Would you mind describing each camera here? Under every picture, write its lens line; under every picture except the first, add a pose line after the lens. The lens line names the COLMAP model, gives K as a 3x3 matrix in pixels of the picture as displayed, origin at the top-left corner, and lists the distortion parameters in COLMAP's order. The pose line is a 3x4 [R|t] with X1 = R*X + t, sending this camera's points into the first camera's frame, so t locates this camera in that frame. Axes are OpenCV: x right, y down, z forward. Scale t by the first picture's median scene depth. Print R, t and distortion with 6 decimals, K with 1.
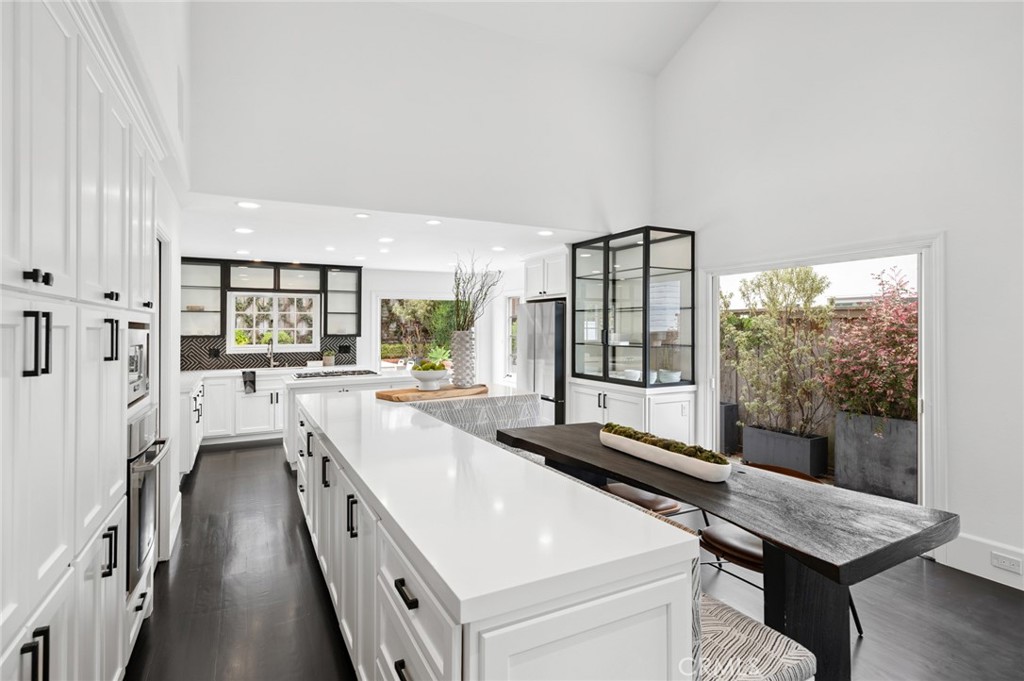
lens RADIAL K [[521.1, 0, 508.1], [0, 521.1, 321.5], [0, 0, 1]] dist [0.006573, -0.002717]
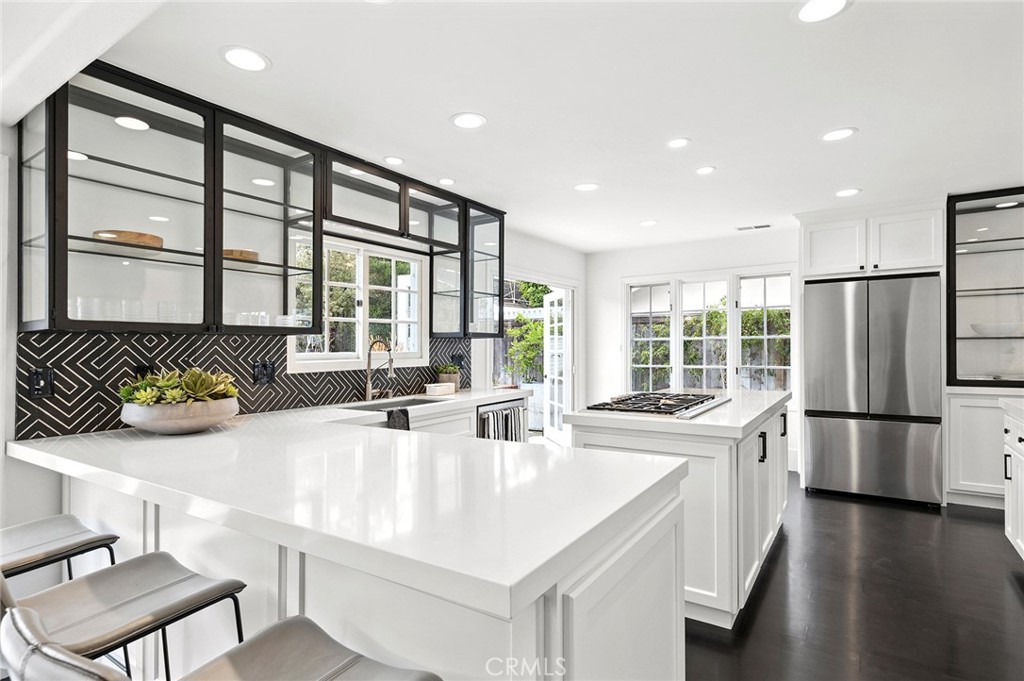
lens RADIAL K [[521.1, 0, 511.9], [0, 521.1, 340.2], [0, 0, 1]] dist [0.006573, -0.002717]
pose [[0.872488, -0.000394, 0.488635, -0.671493], [0.002432, 0.999991, -0.003536, 0.041858], [-0.488629, 0.004273, 0.872481, 0.615052]]
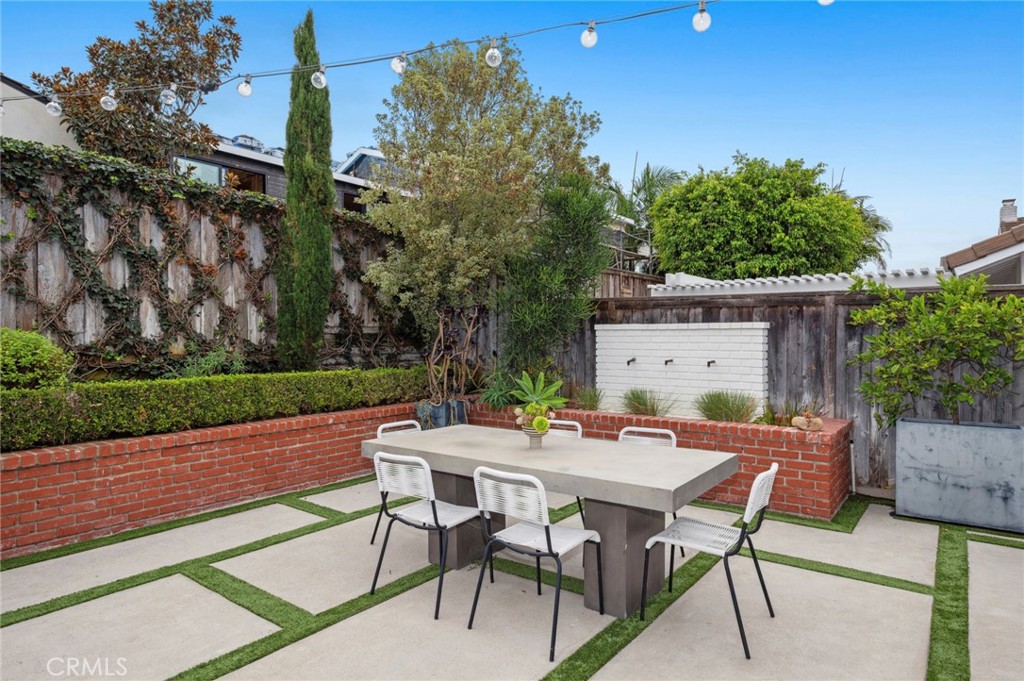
lens RADIAL K [[604.1, 0, 520.8], [0, 604.1, 334.8], [0, 0, 1]] dist [0.002842, 0.002476]
pose [[0.892125, 0.003826, 0.451773, -0.766692], [-0.008433, 0.999931, 0.008185, 0.035427], [-0.451711, -0.011111, 0.892095, 1.319678]]
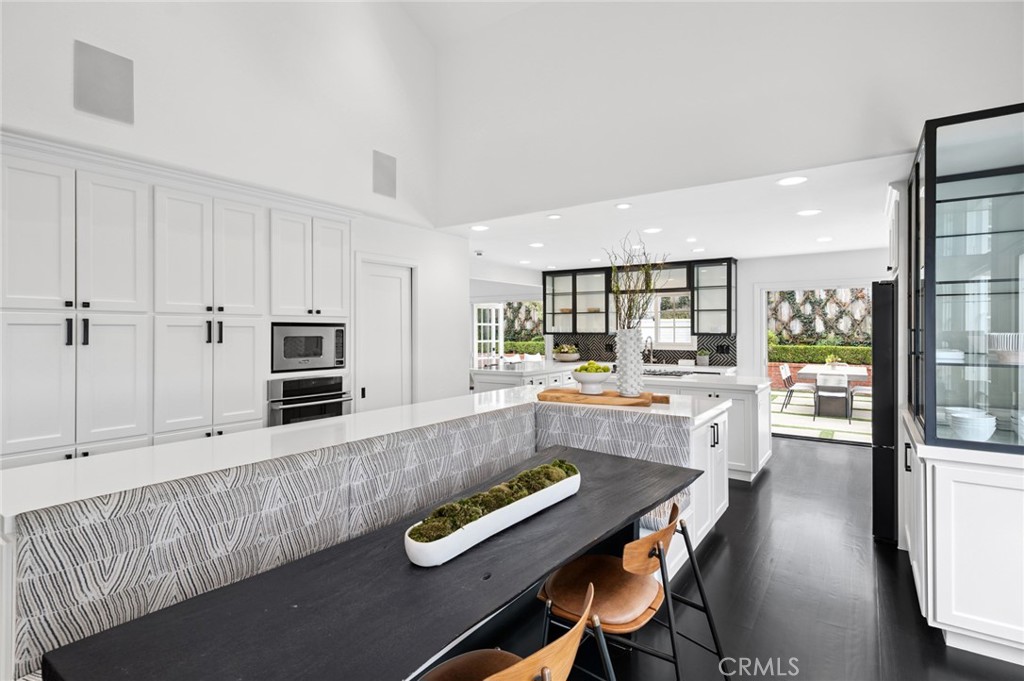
lens RADIAL K [[500.1, 0, 508.0], [0, 500.1, 330.6], [0, 0, 1]] dist [0.003939, 0.002314]
pose [[0.461848, 0.005644, -0.886941, 0.375950], [0.012330, 0.999842, 0.012783, 0.005501], [0.886873, -0.016840, 0.461706, 0.314315]]
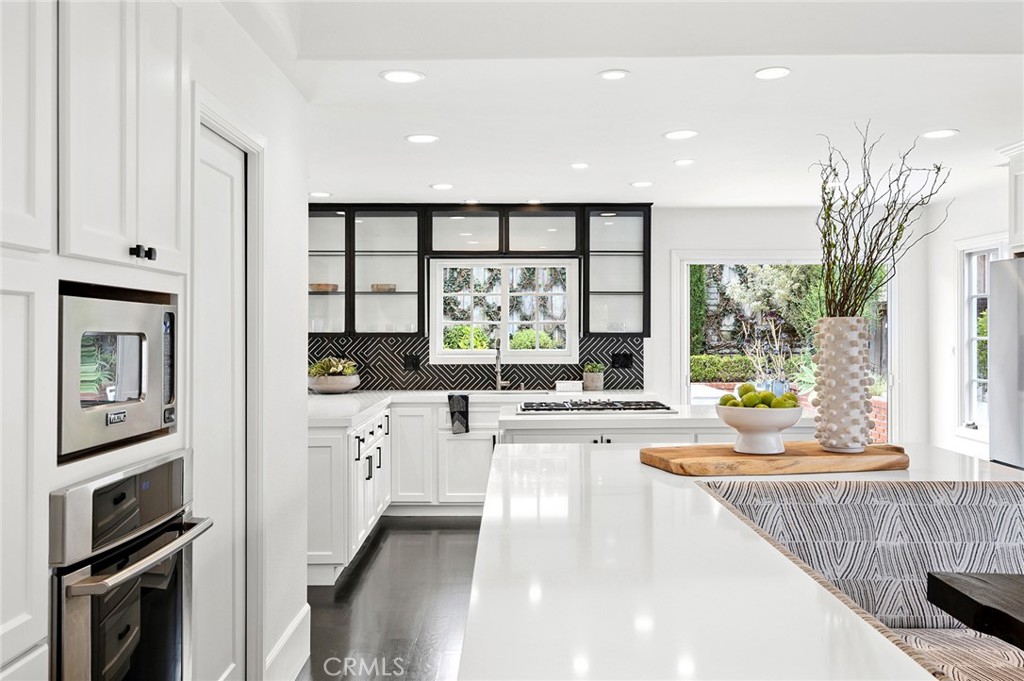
lens RADIAL K [[894.2, 0, 495.2], [0, 894.2, 318.1], [0, 0, 1]] dist [0.014288, -0.023117]
pose [[0.883465, -0.004392, -0.468477, 0.003159], [0.004268, 0.999990, -0.001327, 0.012744], [0.468478, -0.000827, 0.883475, 0.156632]]
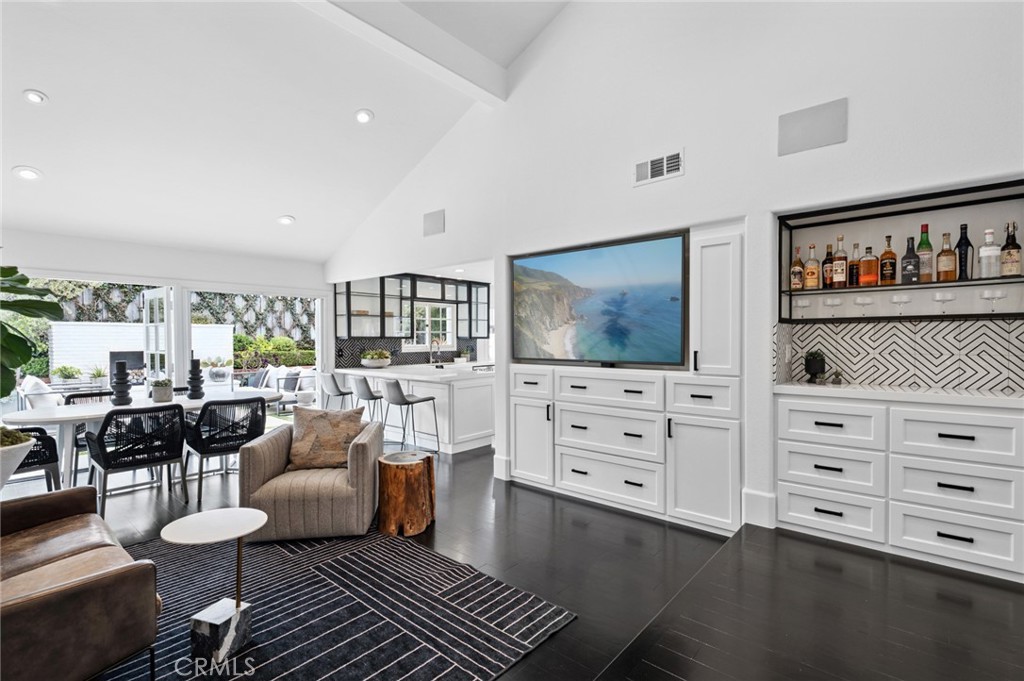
lens RADIAL K [[473.8, 0, 507.9], [0, 473.8, 351.3], [0, 0, 1]] dist [0.006719, -0.001194]
pose [[0.931769, -0.009269, 0.362933, -0.809577], [-0.005155, 0.999235, 0.038755, 0.018118], [-0.363014, -0.037982, 0.931009, -0.122107]]
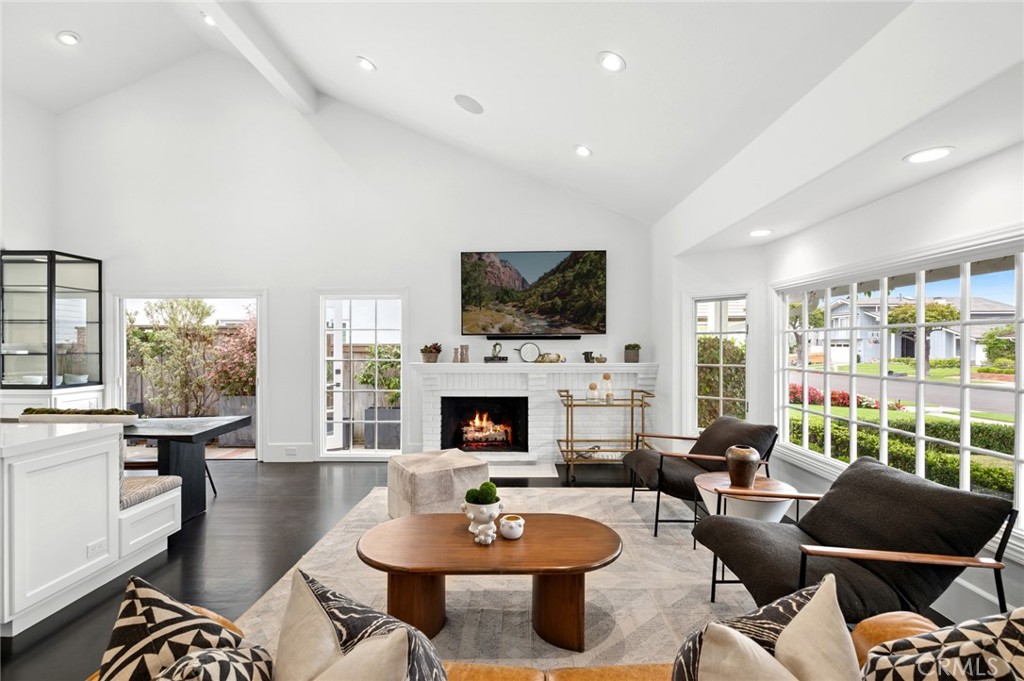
lens RADIAL K [[473.8, 0, 510.1], [0, 473.8, 350.1], [0, 0, 1]] dist [0.006719, -0.001194]
pose [[0.477837, -0.008415, 0.878408, -0.134764], [-0.011942, 0.999799, 0.016074, 0.007516], [-0.878367, -0.018171, 0.477640, -0.305653]]
